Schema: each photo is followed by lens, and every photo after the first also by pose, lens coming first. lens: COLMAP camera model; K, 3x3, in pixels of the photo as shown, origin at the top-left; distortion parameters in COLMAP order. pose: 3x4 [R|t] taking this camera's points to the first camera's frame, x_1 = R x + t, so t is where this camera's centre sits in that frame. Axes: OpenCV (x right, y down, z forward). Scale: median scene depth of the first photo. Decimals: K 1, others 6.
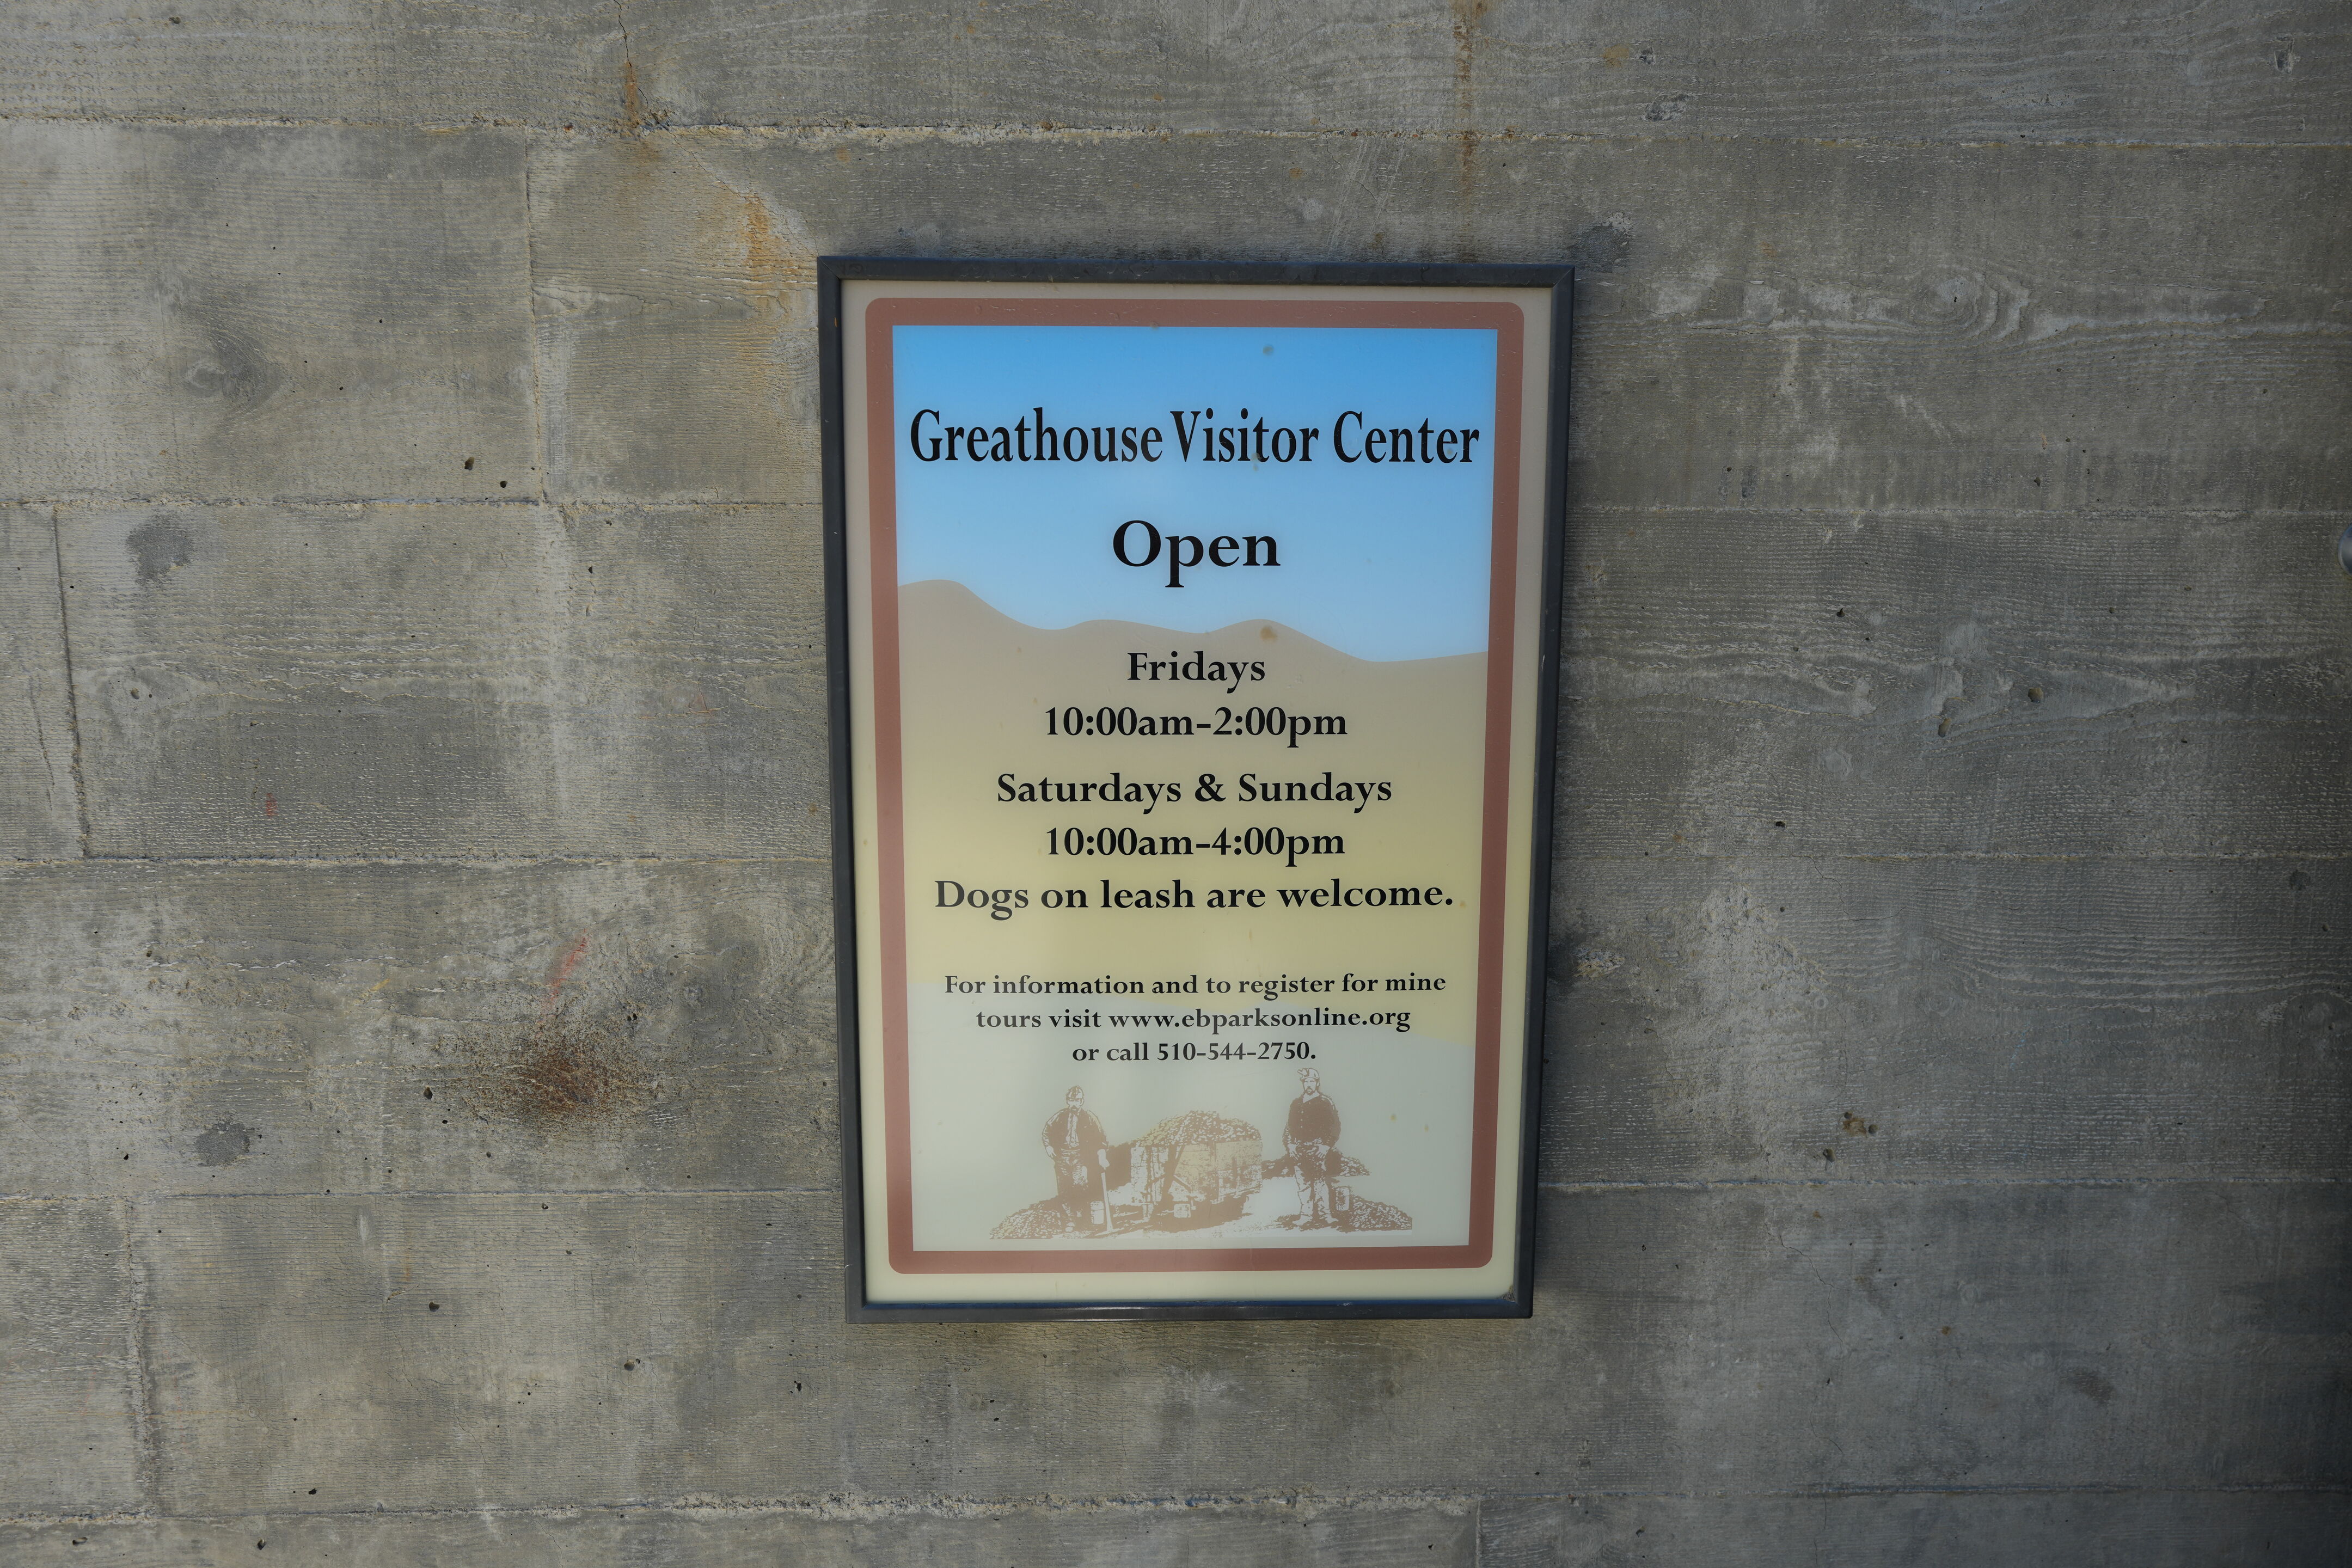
lens RADIAL K [[1570.5, 0, 1183.8], [0, 1570.5, 779.8], [0, 0, 1]] dist [-0.029164, 0.036721]
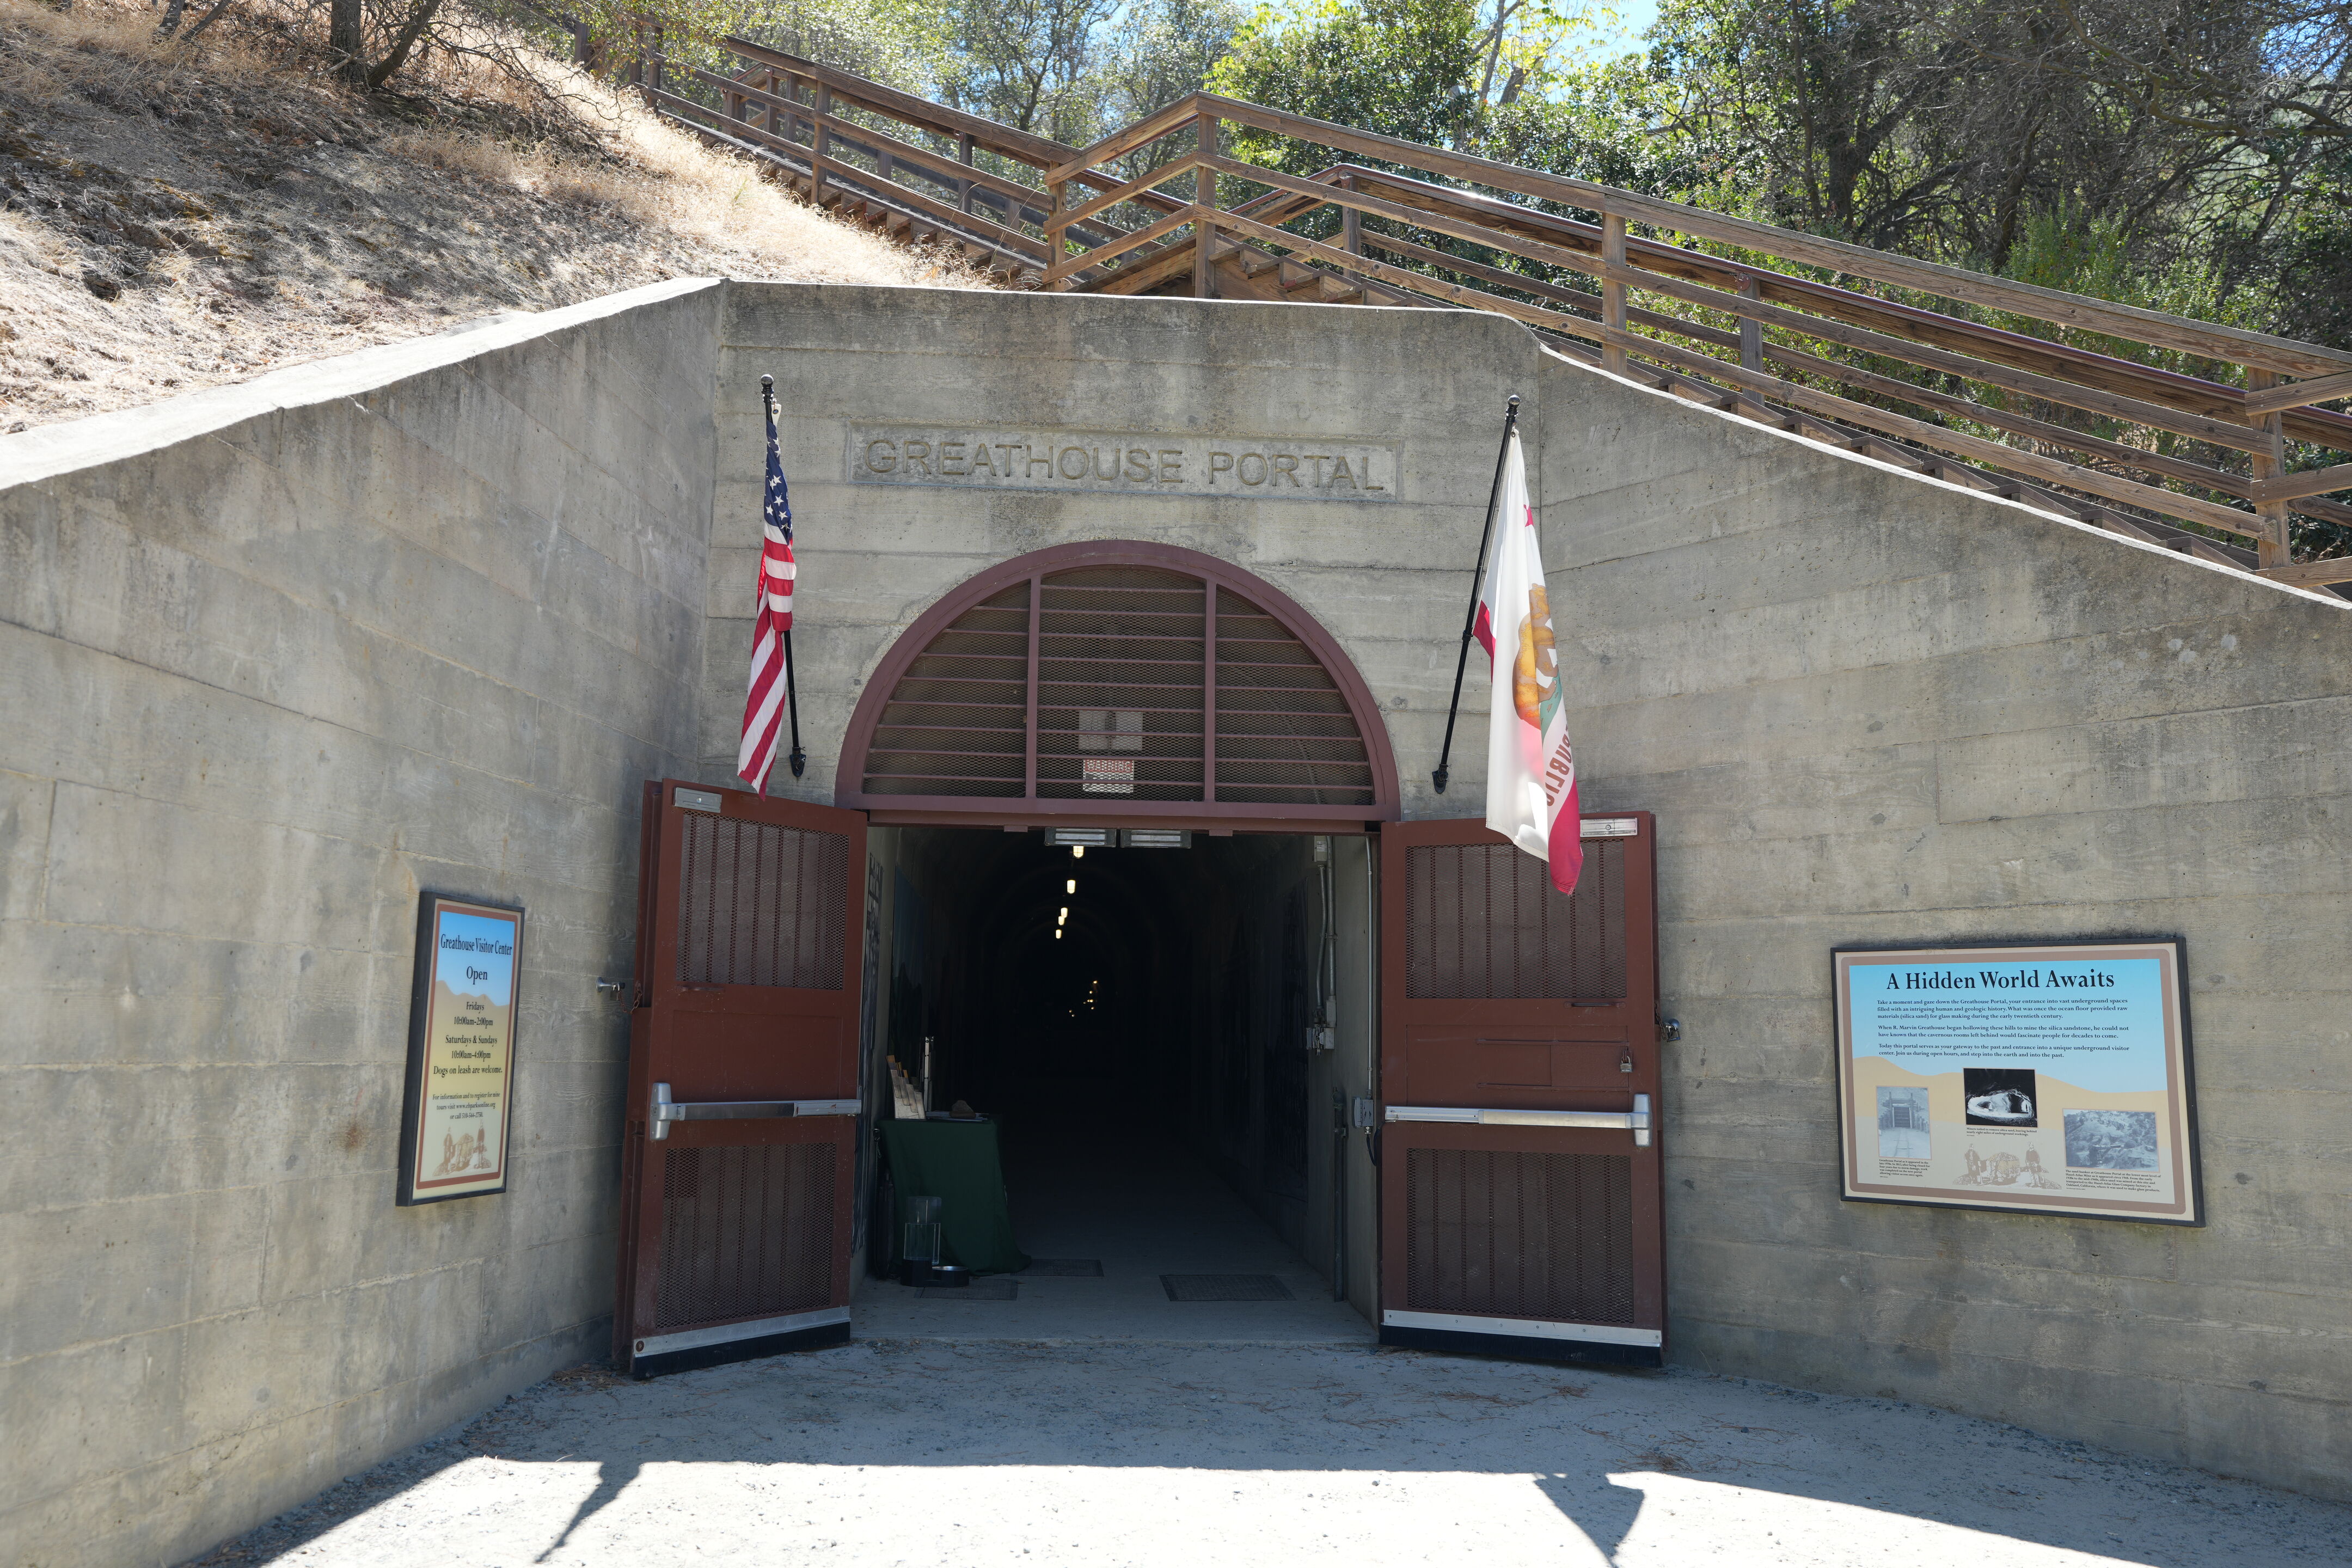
lens RADIAL K [[1960.1, 0, 1190.3], [0, 1960.1, 770.1], [0, 0, 1]] dist [0.025300, 0.045285]
pose [[0.137001, 0.142337, 0.980291, -4.211310], [0.127913, 0.978795, -0.159997, 0.327947], [-0.982277, 0.147311, 0.115889, -1.226987]]
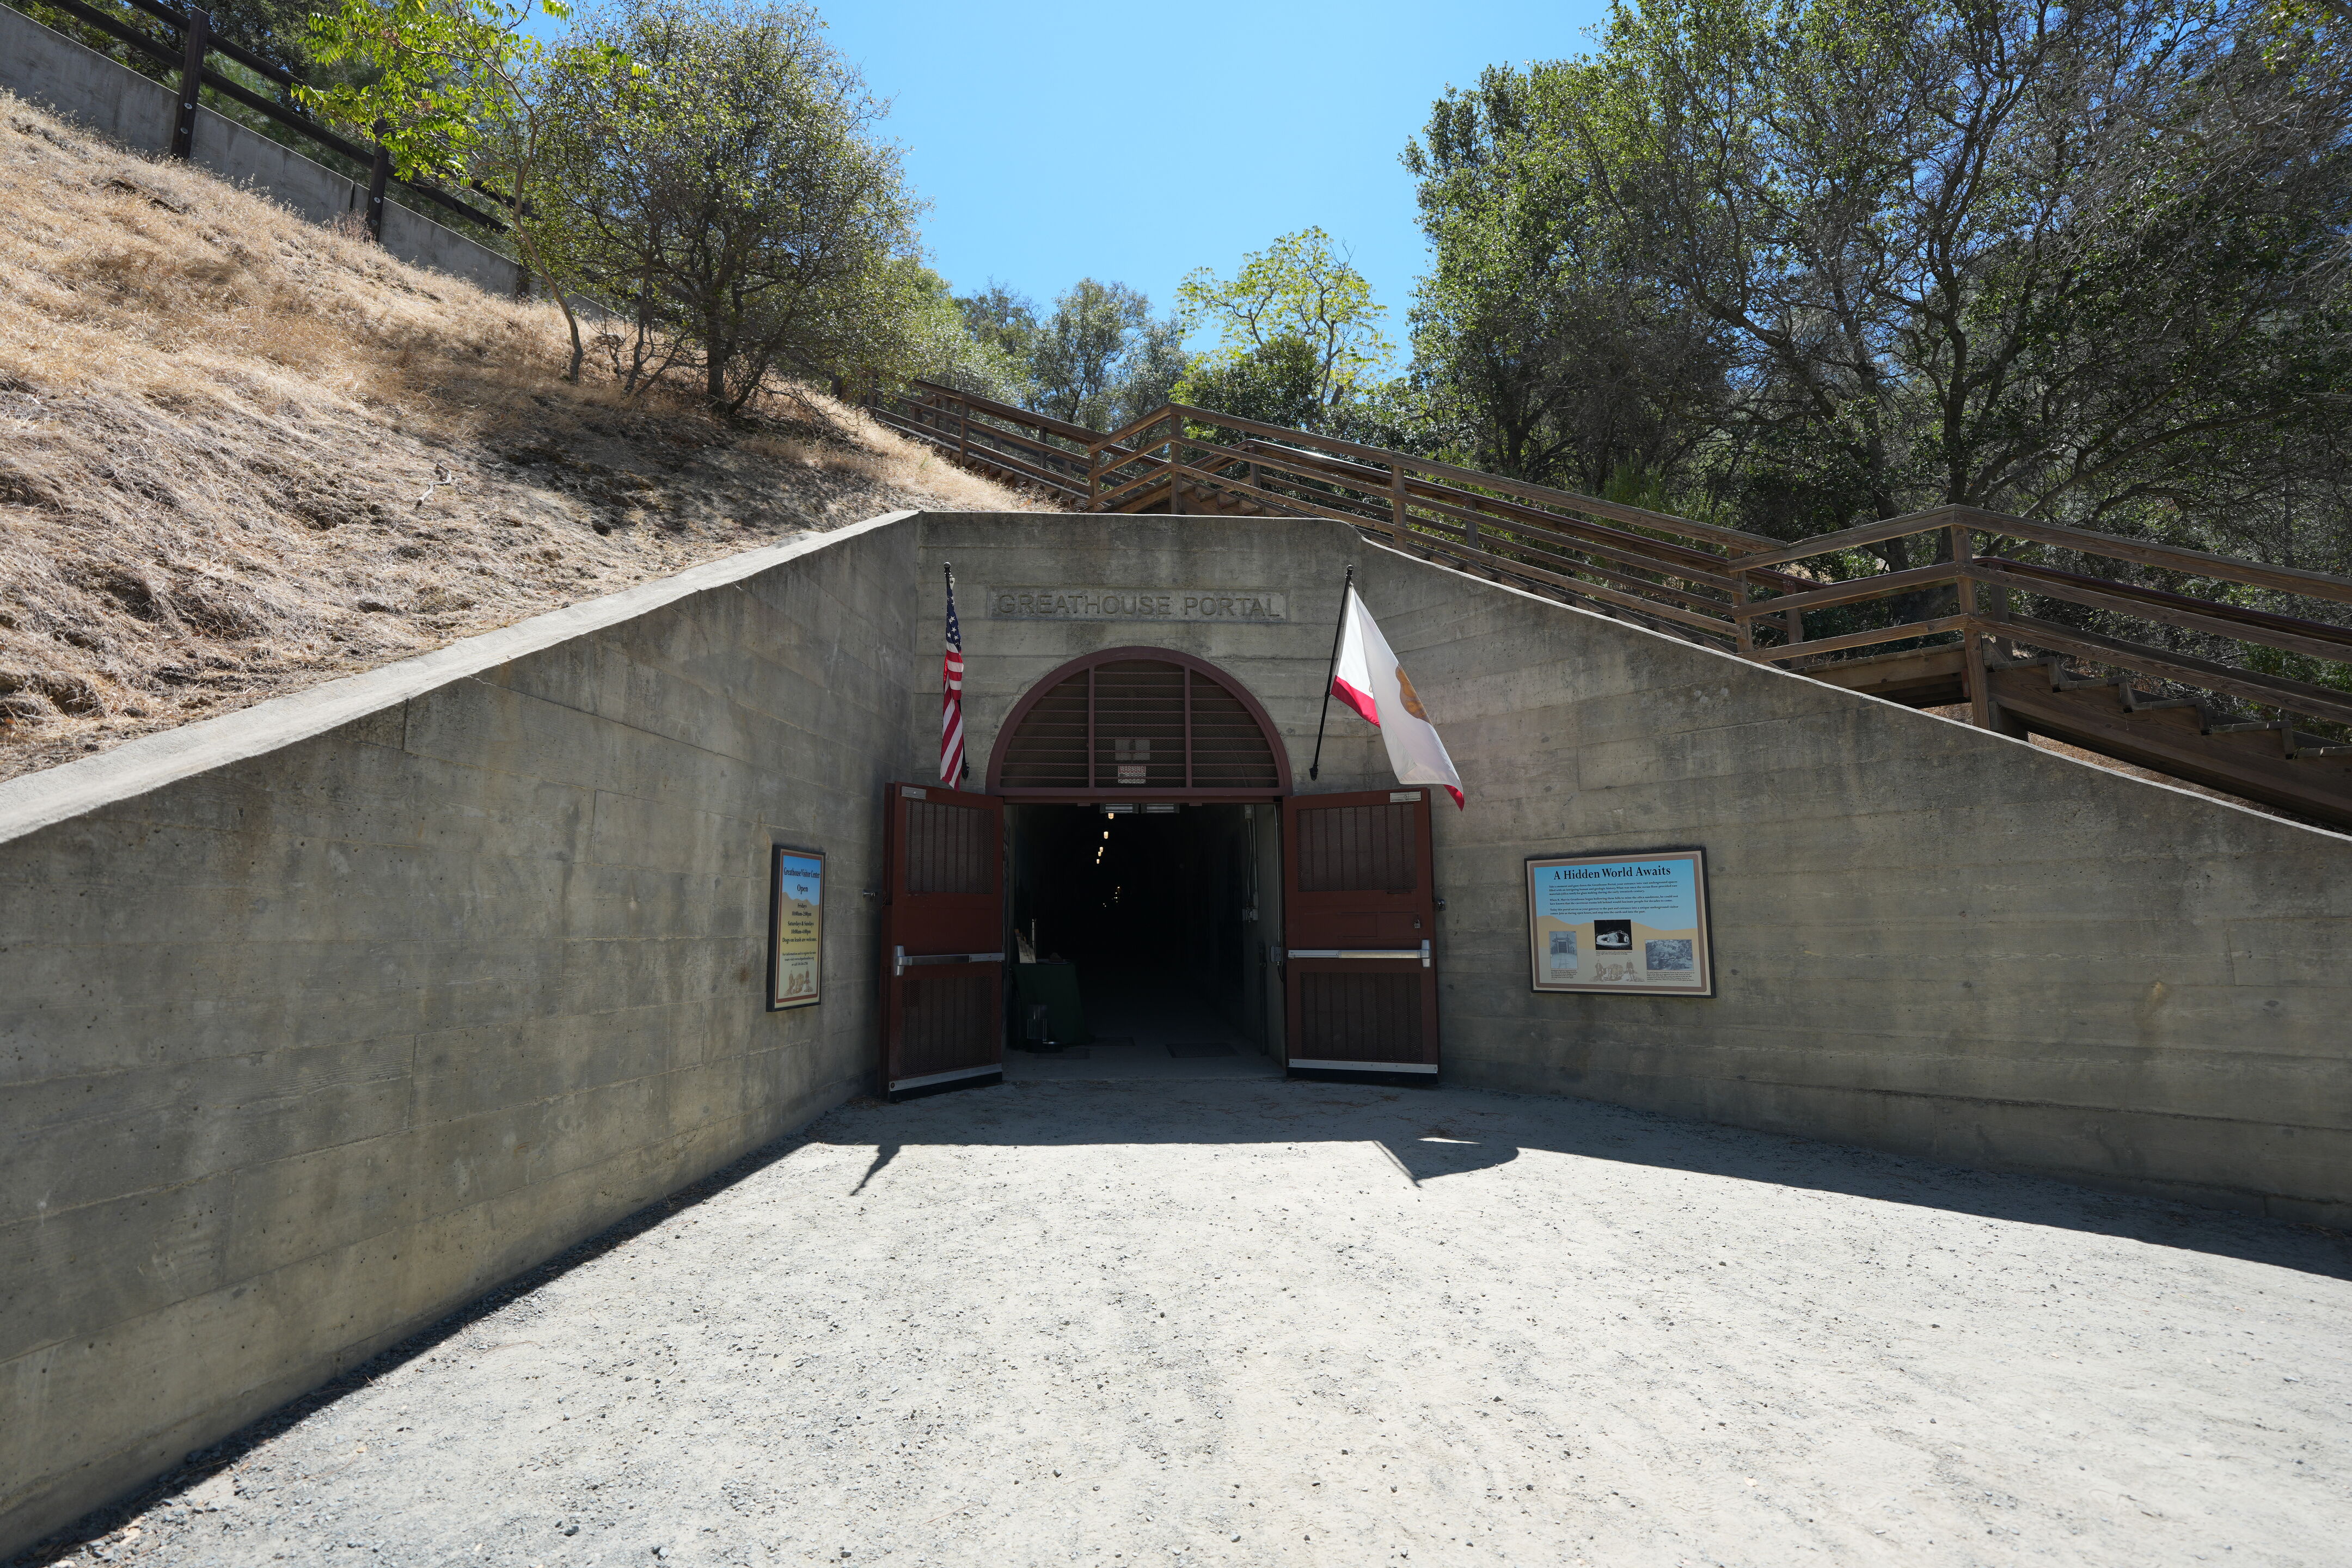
lens RADIAL K [[1083.0, 0, 1179.2], [0, 1083.0, 773.1], [0, 0, 1]] dist [-0.065859, 0.024603]
pose [[0.129420, 0.135978, 0.982222, -4.316519], [0.150768, 0.976338, -0.155029, 0.327325], [-0.980061, 0.168151, 0.105857, -1.178585]]
